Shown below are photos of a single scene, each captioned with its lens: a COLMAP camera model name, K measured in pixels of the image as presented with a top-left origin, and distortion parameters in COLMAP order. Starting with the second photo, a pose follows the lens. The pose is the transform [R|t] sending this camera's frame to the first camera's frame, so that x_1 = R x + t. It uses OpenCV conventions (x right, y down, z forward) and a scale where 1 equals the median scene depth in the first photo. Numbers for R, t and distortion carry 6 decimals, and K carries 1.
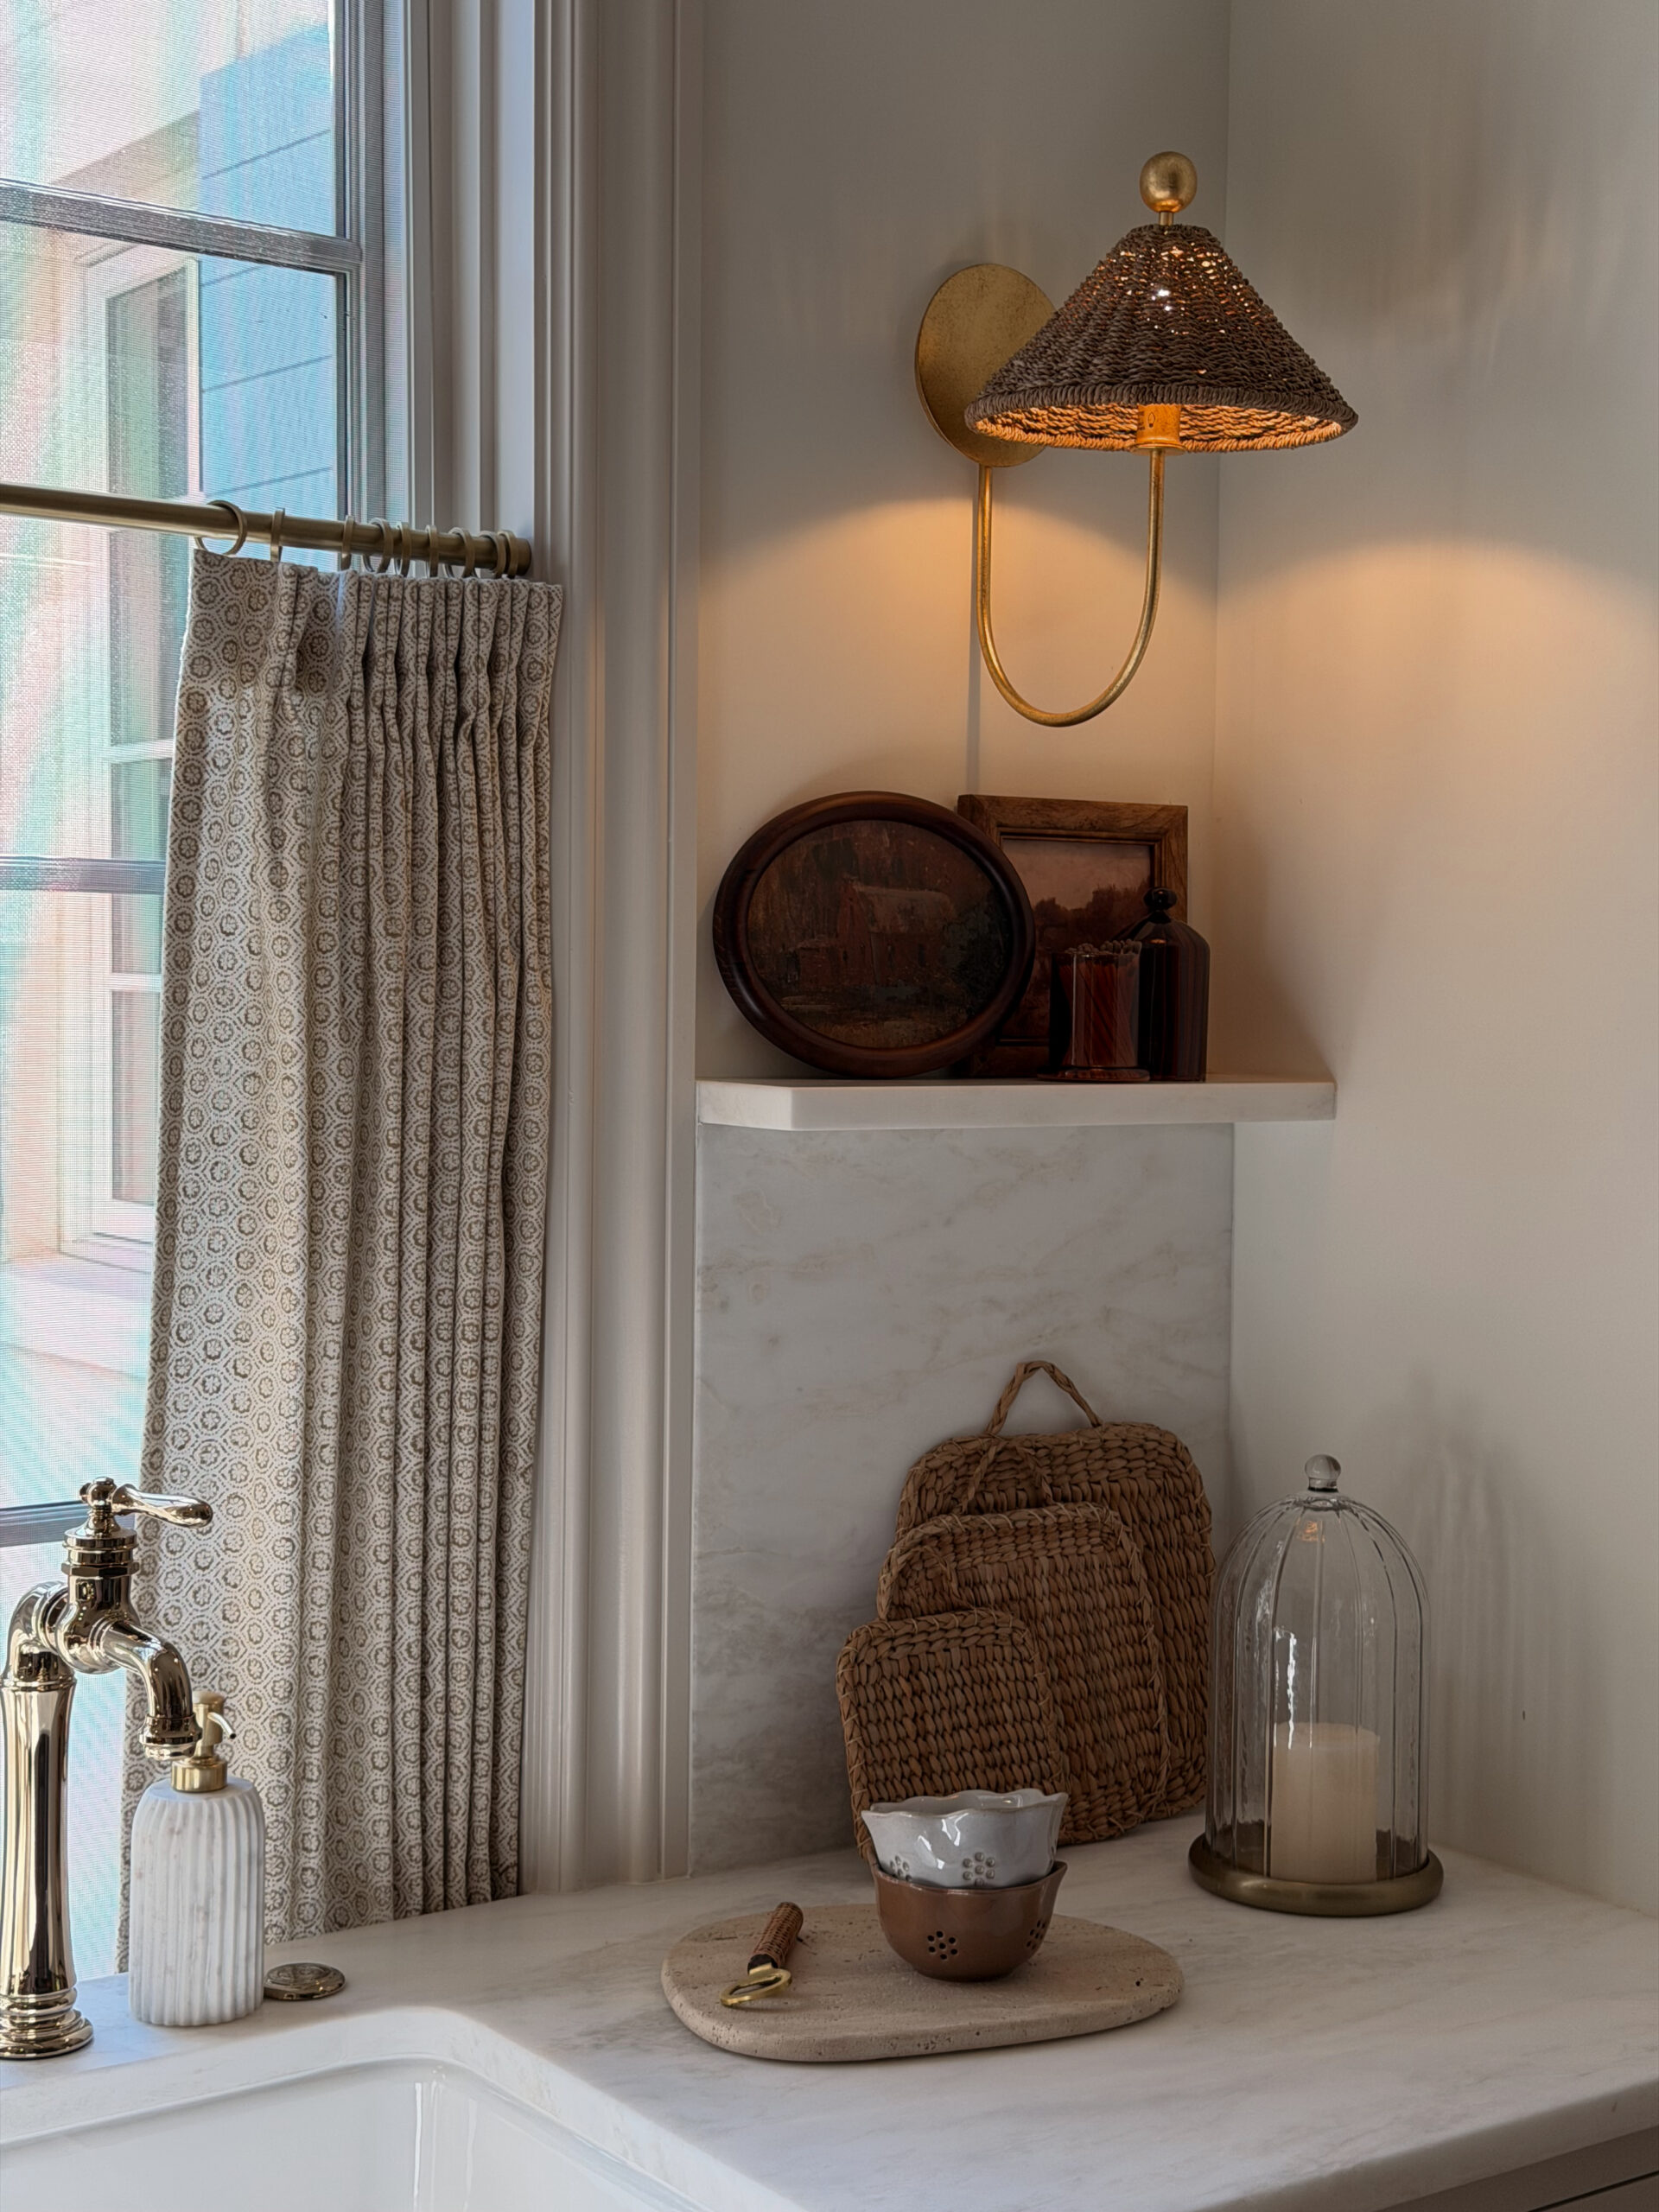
lens RADIAL K [[3145.1, 0, 828.2], [0, 3145.1, 1110.2], [0, 0, 1]] dist [0.119702, 0.000000]
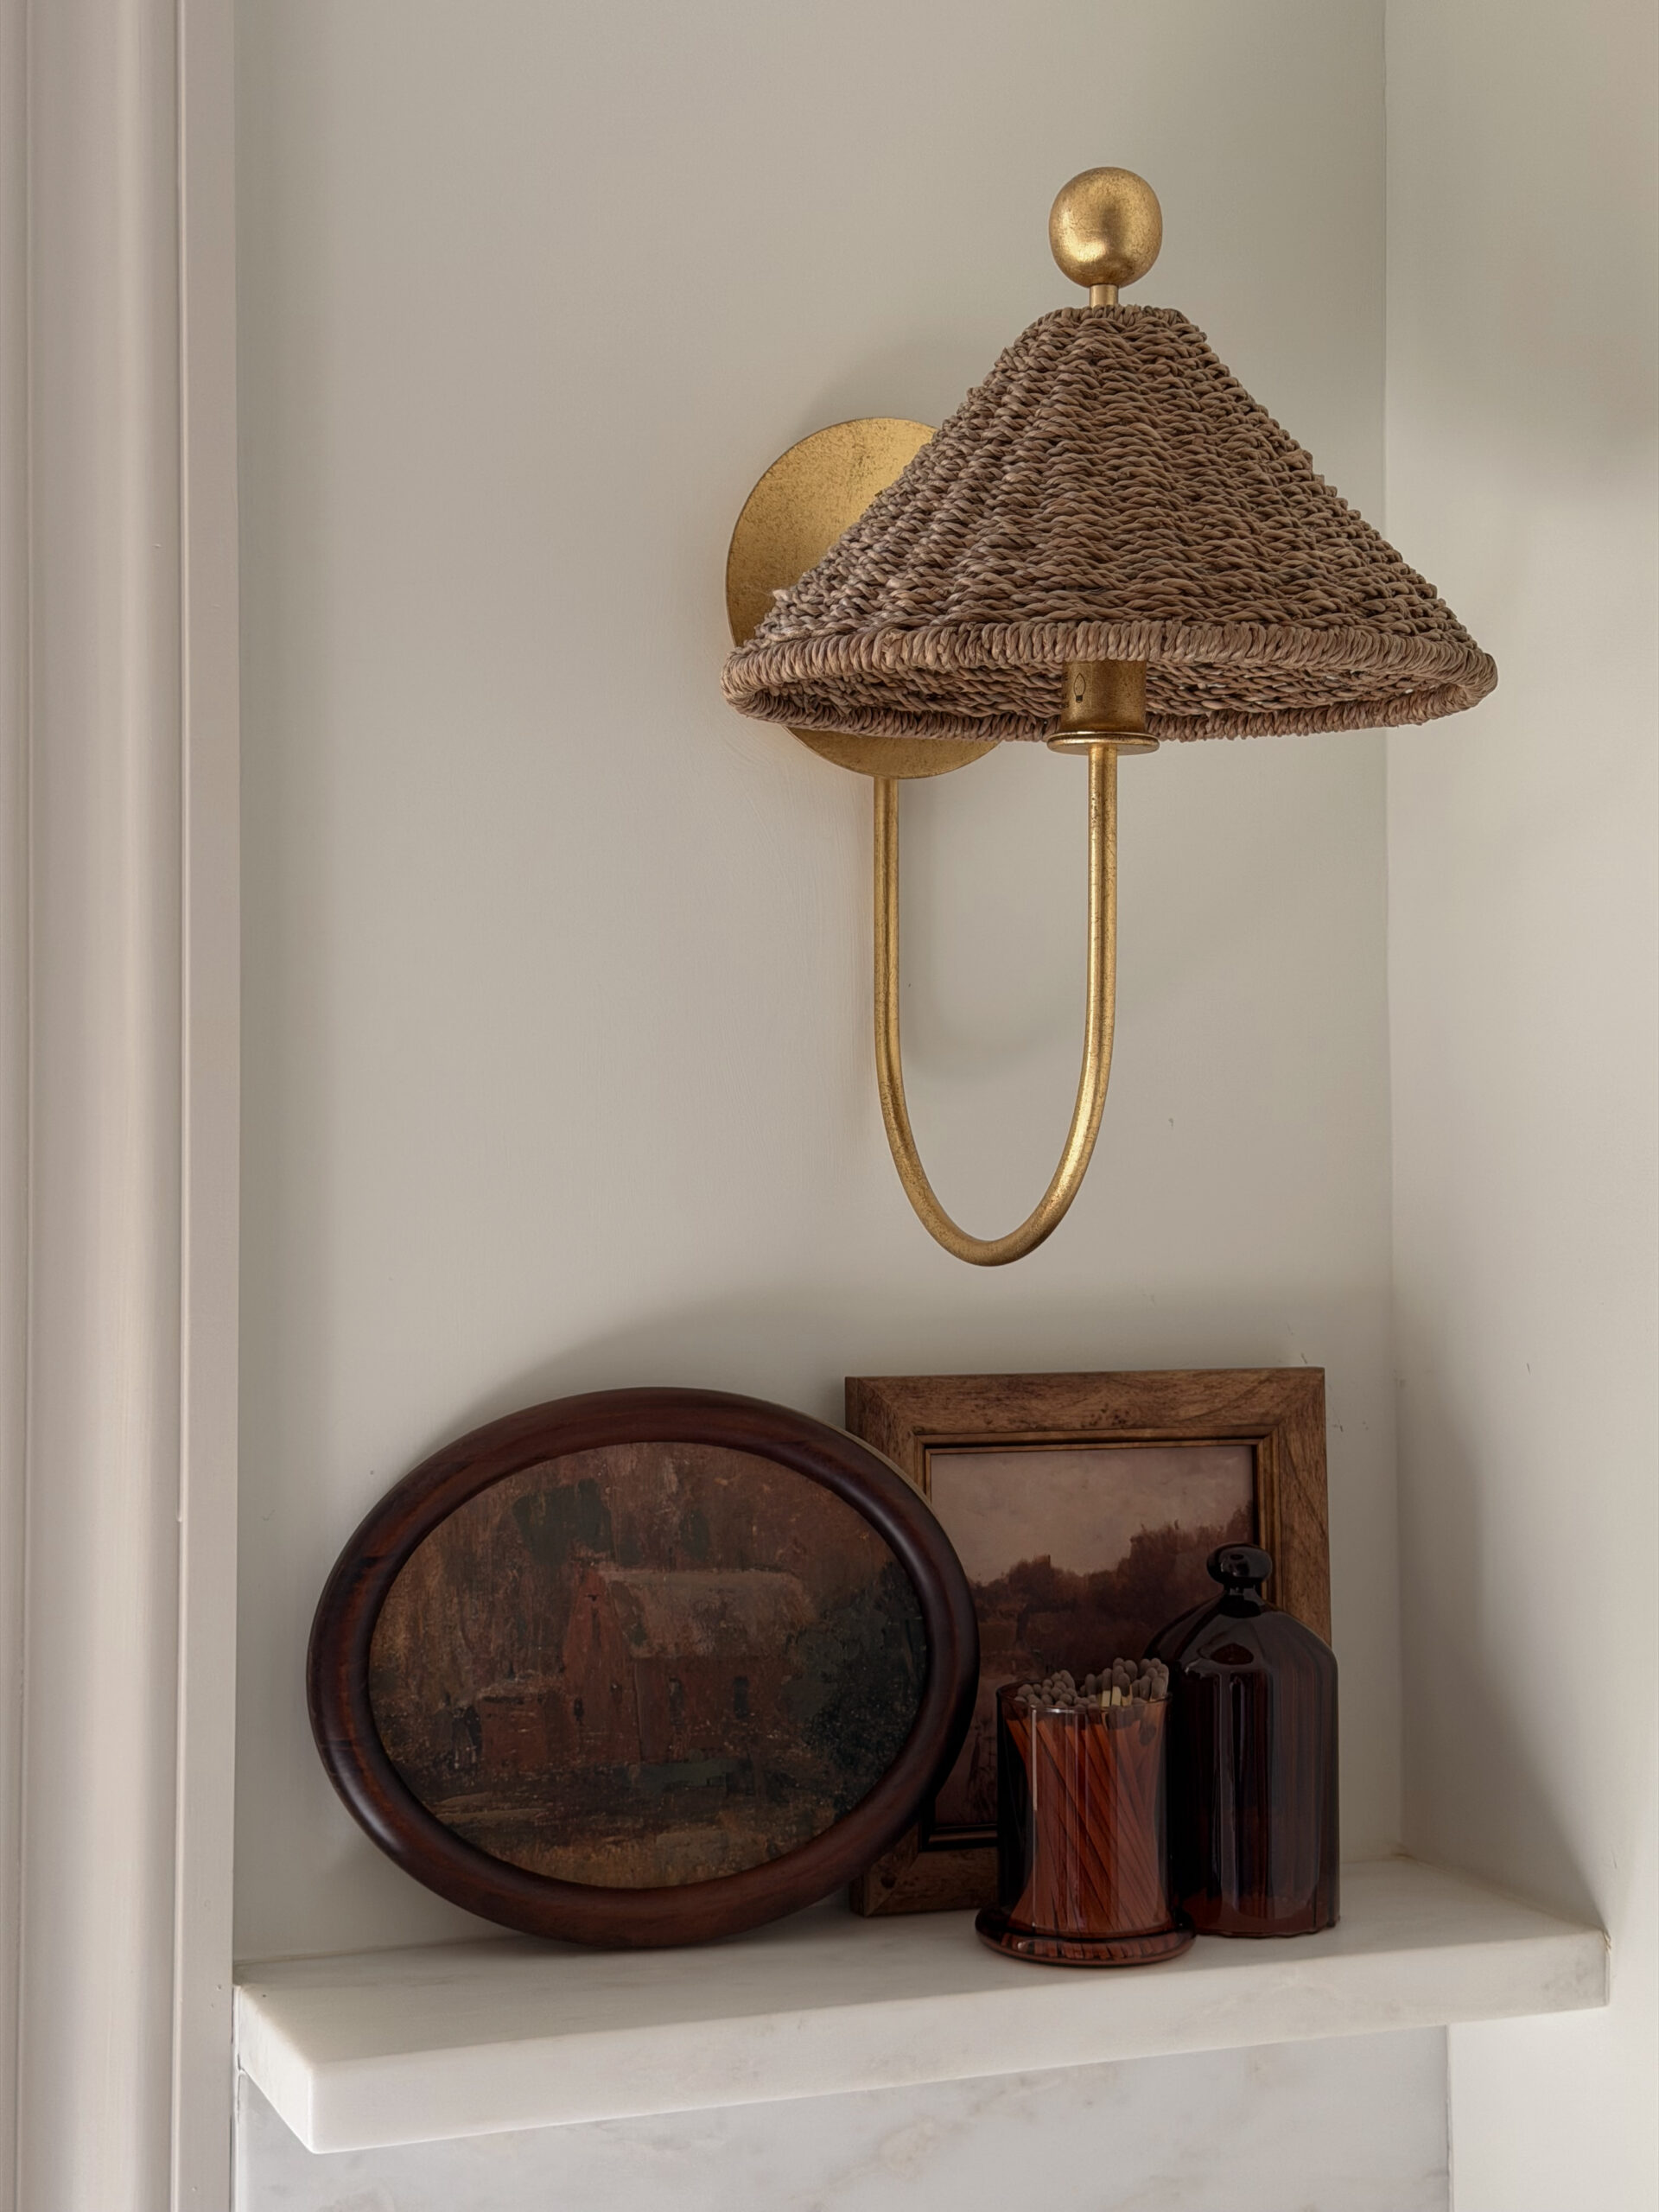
lens RADIAL K [[3145.1, 0, 829.3], [0, 3145.1, 1101.1], [0, 0, 1]] dist [0.119702, 0.000000]
pose [[0.970494, -0.022825, -0.240044, 0.173633], [0.005664, 0.997393, -0.071941, -0.110839], [0.241060, 0.068458, 0.968093, 0.484601]]
